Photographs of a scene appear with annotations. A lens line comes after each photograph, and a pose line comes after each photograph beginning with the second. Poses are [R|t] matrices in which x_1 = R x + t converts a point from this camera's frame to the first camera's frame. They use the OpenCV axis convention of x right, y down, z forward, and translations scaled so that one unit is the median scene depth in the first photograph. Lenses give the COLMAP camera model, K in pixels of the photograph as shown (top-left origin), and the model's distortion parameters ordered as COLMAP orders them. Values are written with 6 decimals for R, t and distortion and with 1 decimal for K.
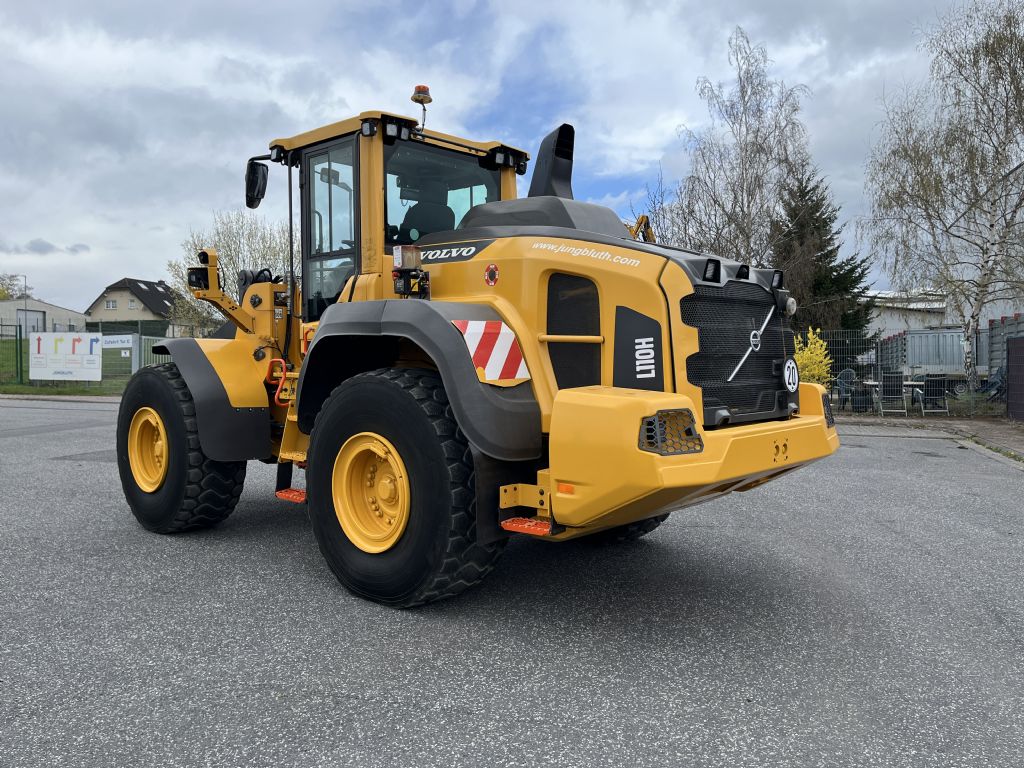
lens RADIAL K [[831.9, 0, 519.8], [0, 831.9, 384.1], [0, 0, 1]] dist [0.038774, -0.010753]
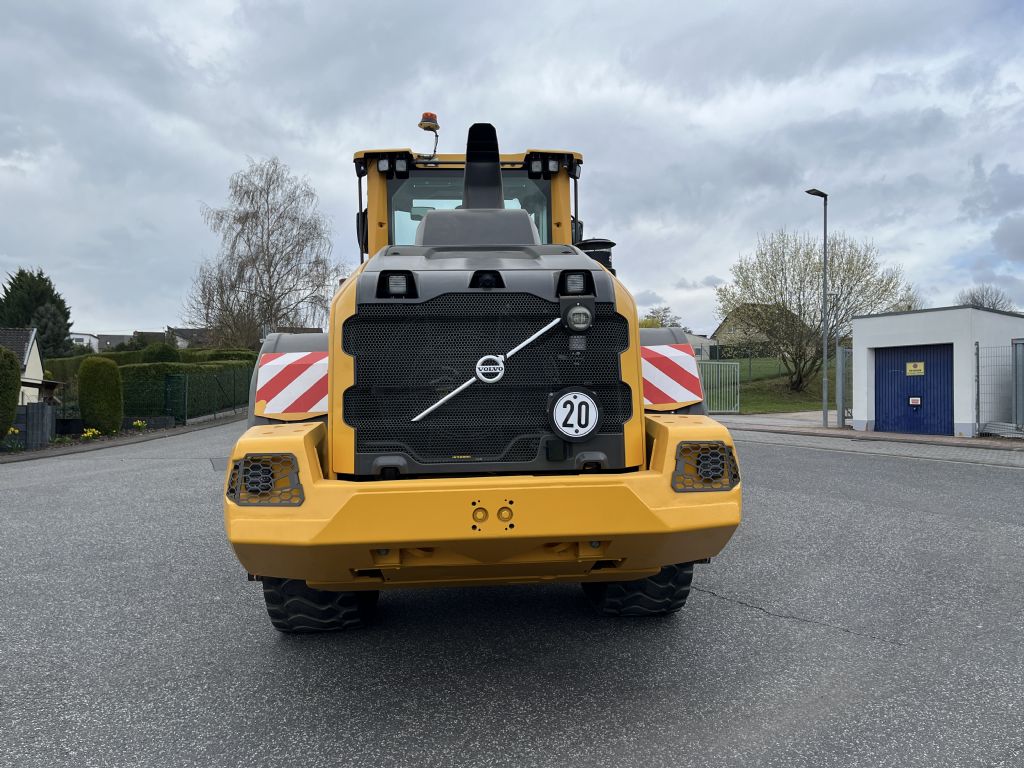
lens RADIAL K [[823.4, 0, 536.5], [0, 823.4, 383.2], [0, 0, 1]] dist [0.018840, -0.008623]
pose [[0.725226, -0.005497, -0.688489, 0.681967], [-0.009186, 0.999802, -0.017659, -0.020834], [0.688450, 0.019131, 0.725032, 0.400753]]
